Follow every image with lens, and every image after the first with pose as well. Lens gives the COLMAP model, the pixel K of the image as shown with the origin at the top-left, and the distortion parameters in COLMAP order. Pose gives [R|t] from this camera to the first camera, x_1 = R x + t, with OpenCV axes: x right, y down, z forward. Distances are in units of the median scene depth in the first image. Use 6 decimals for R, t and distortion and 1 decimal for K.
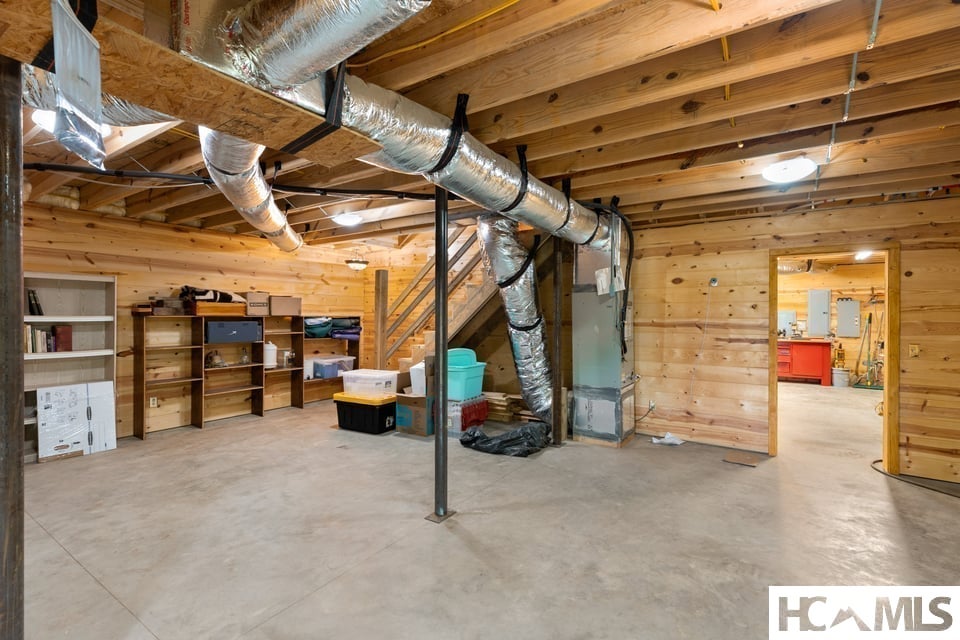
lens RADIAL K [[434.3, 0, 485.3], [0, 434.3, 316.1], [0, 0, 1]] dist [0.002855, 0.000703]
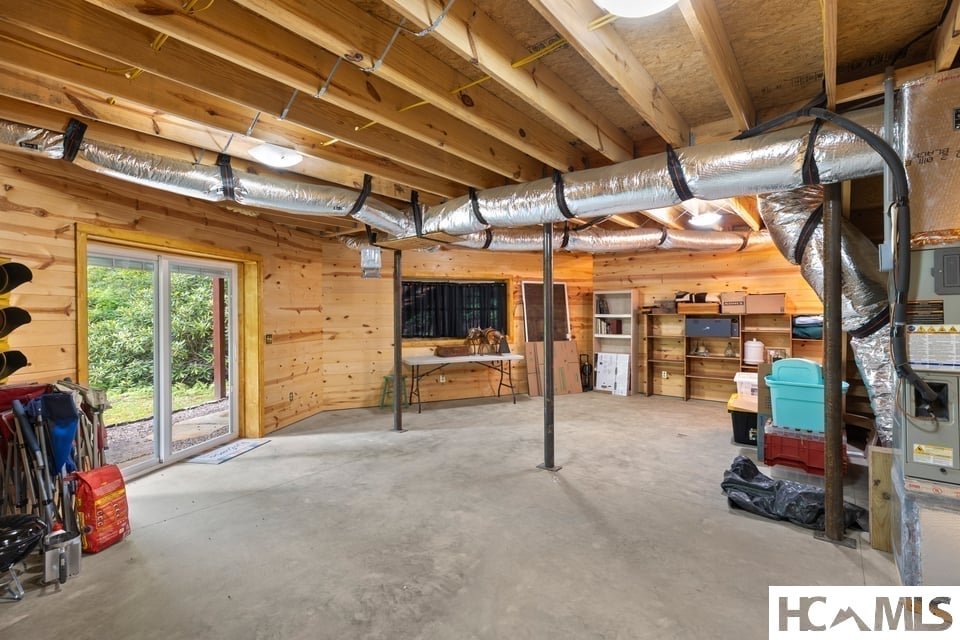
lens RADIAL K [[434.3, 0, 484.6], [0, 434.3, 316.8], [0, 0, 1]] dist [0.002855, 0.000703]
pose [[-0.081365, 0.007618, -0.996655, 0.842990], [0.000772, 0.999971, 0.007580, -0.002805], [0.996684, -0.000153, -0.081369, 0.636476]]
